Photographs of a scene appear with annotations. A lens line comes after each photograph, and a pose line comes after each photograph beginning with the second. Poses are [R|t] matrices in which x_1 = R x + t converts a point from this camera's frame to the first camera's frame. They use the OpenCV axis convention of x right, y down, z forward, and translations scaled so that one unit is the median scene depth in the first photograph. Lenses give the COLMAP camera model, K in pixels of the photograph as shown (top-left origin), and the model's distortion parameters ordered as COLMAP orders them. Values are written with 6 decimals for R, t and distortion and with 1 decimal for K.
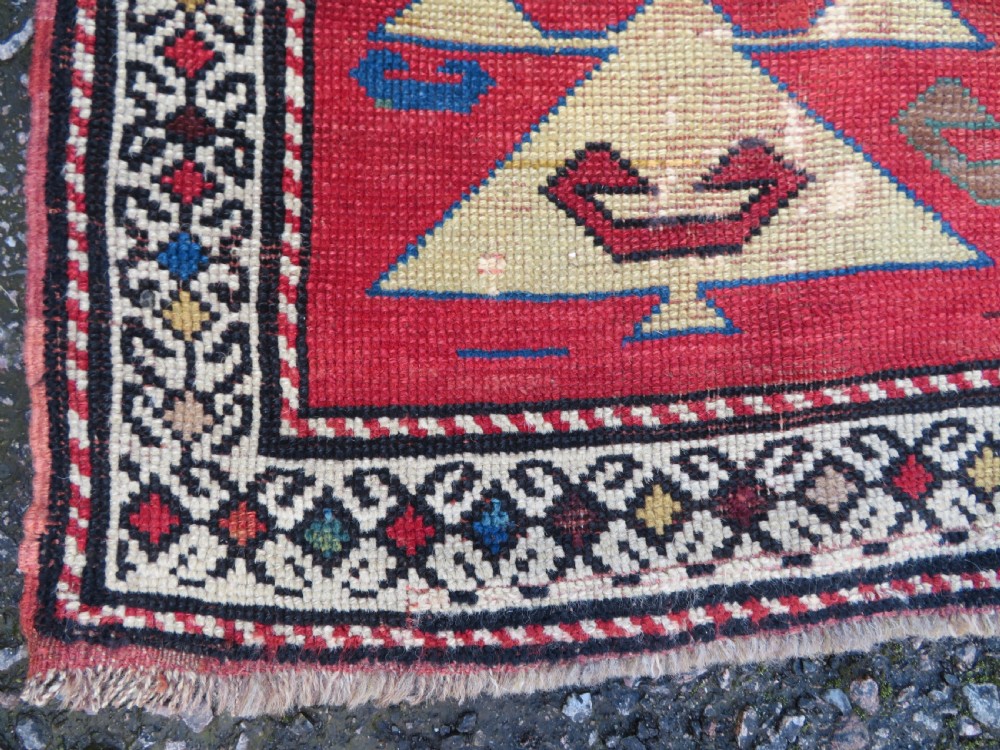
lens RADIAL K [[697.4, 0, 500.0], [0, 697.4, 375.0], [0, 0, 1]] dist [0.002185, -0.003223]
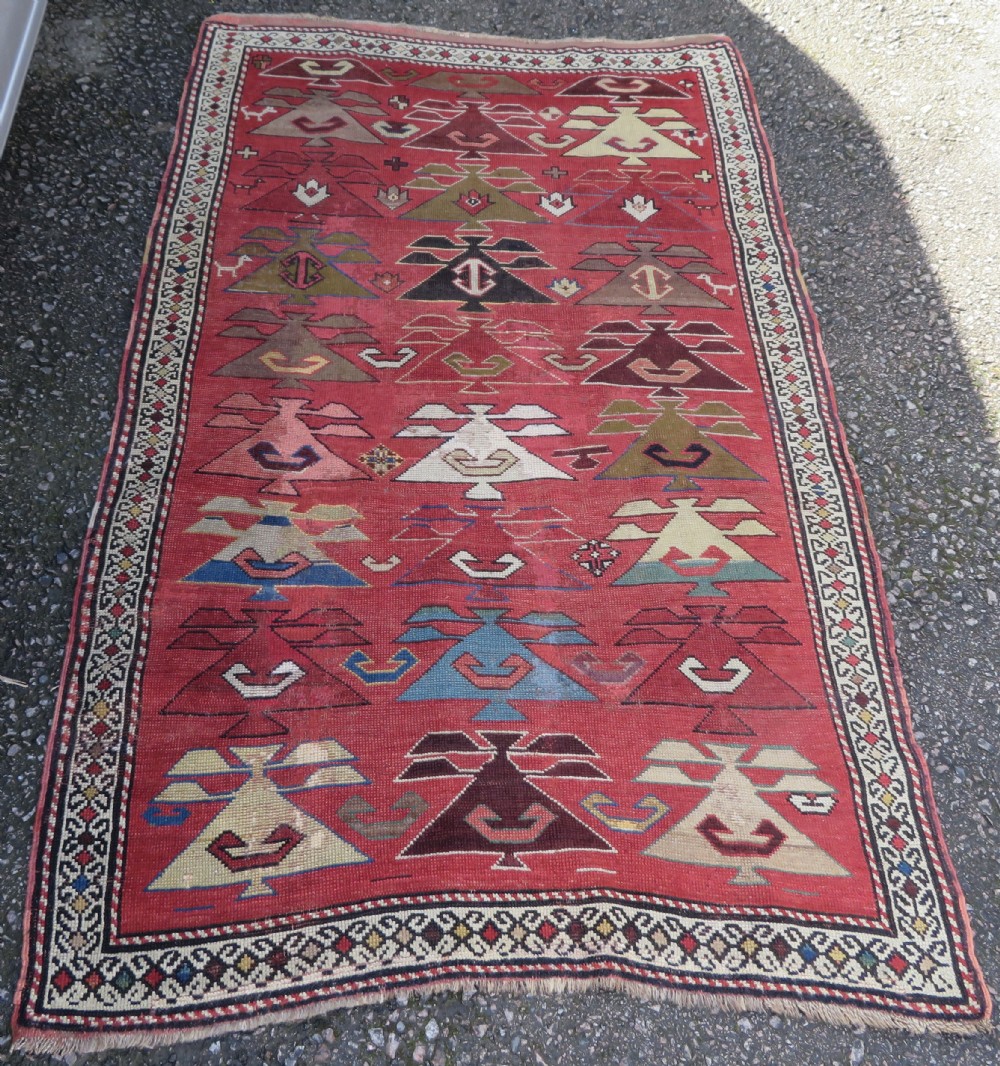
lens RADIAL K [[1045.5, 0, 460.4], [0, 1045.5, 531.2], [0, 0, 1]] dist [-0.018734, 0.009026]
pose [[0.995992, -0.080184, 0.039641, 1.045450], [0.089332, 0.869159, -0.486397, 0.786365], [0.004547, 0.487989, 0.872838, -3.417632]]
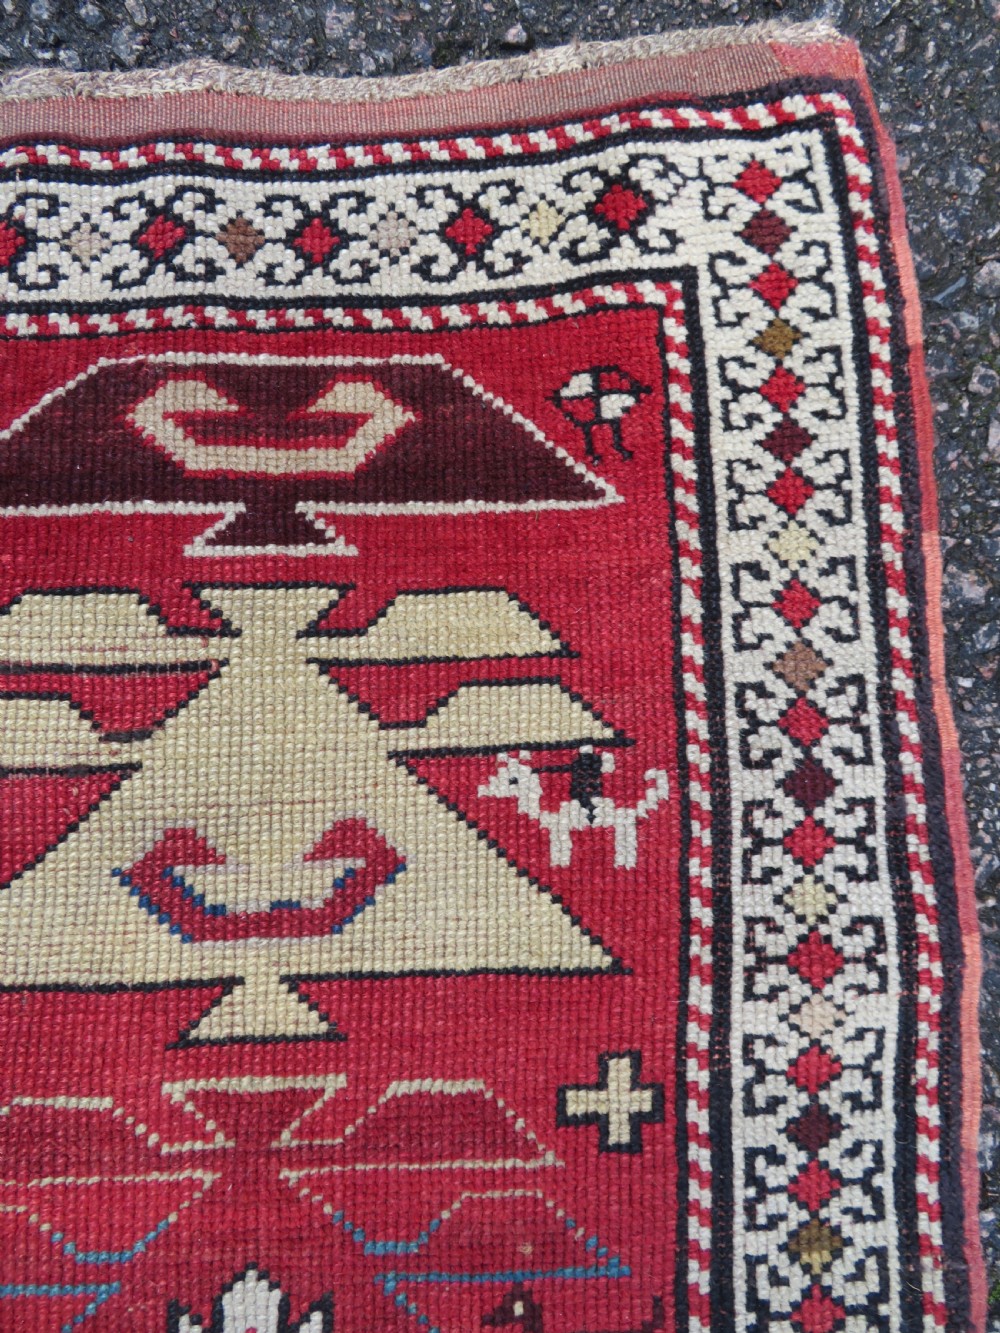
lens RADIAL K [[955.1, 0, 500.0], [0, 955.1, 666.5], [0, 0, 1]] dist [-0.008945, -0.002675]
pose [[0.996387, -0.084872, 0.003082, 2.956968], [0.084813, 0.992498, -0.088059, -4.778951], [0.004415, 0.088002, 0.996110, 0.086335]]
